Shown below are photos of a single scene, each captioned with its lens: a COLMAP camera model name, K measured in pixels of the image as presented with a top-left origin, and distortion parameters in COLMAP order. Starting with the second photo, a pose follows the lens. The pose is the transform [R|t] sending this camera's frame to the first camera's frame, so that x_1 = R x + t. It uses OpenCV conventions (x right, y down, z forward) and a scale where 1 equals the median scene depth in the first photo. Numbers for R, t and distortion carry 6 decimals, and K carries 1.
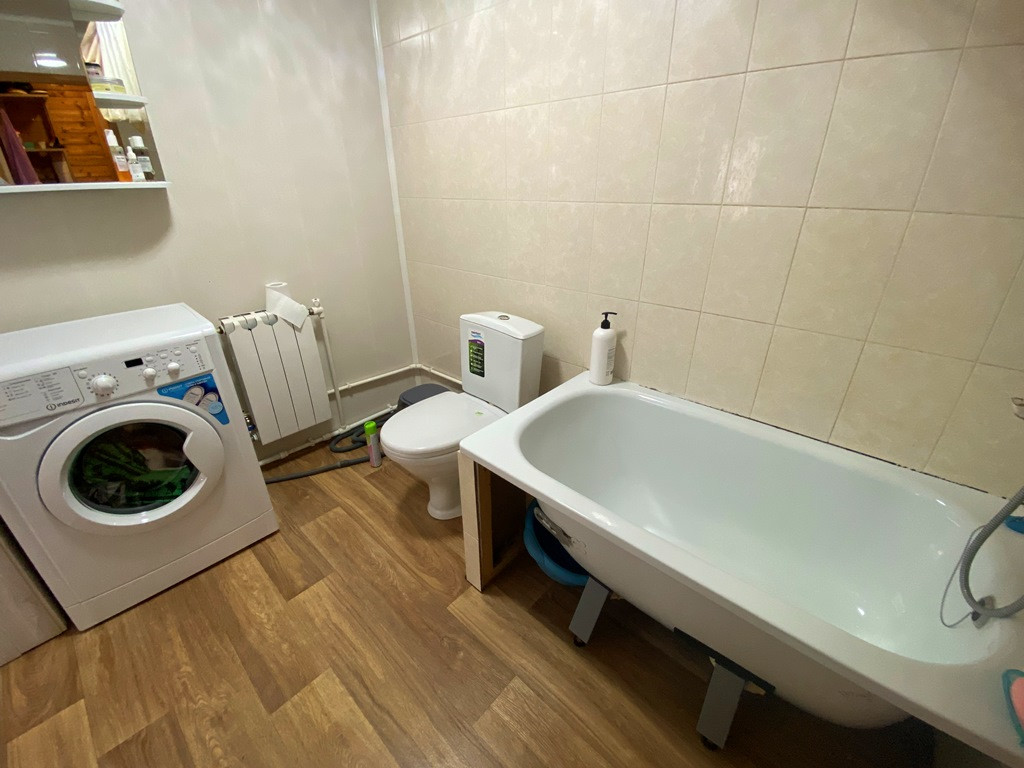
lens RADIAL K [[408.1, 0, 516.0], [0, 408.1, 383.5], [0, 0, 1]] dist [0.003144, -0.011684]
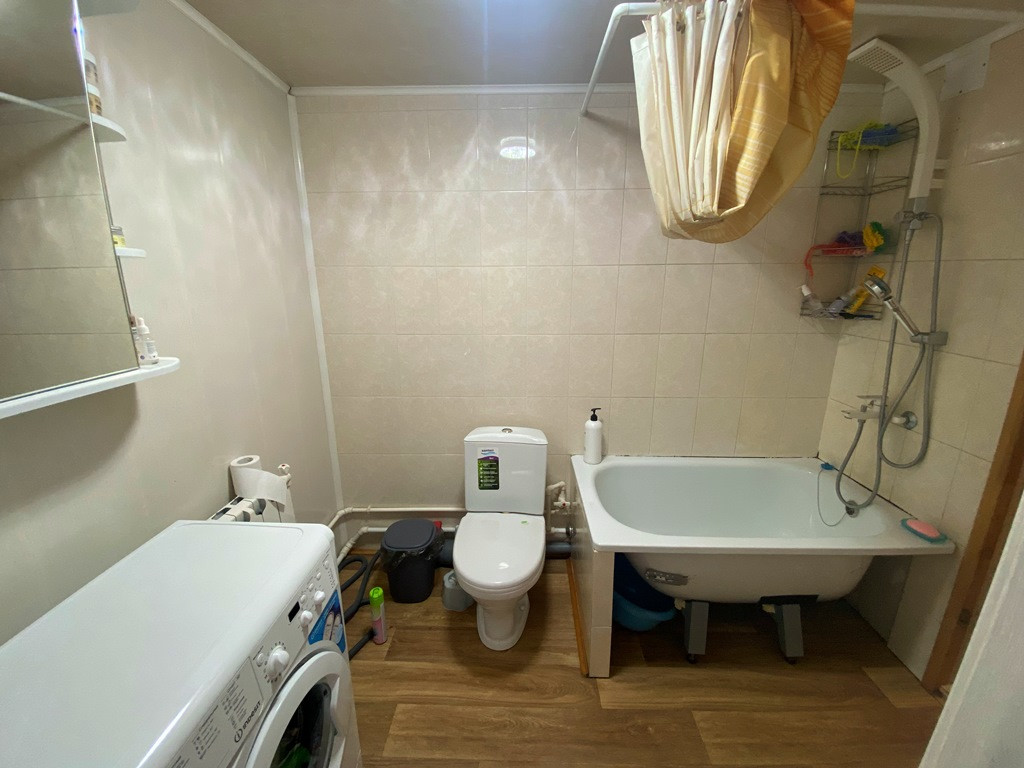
lens RADIAL K [[408.1, 0, 513.6], [0, 408.1, 374.1], [0, 0, 1]] dist [0.003144, -0.011684]
pose [[0.764959, -0.148497, 0.626727, -0.711317], [0.278148, 0.953809, -0.113500, -0.180273], [-0.580923, 0.261146, 0.770929, 0.074981]]
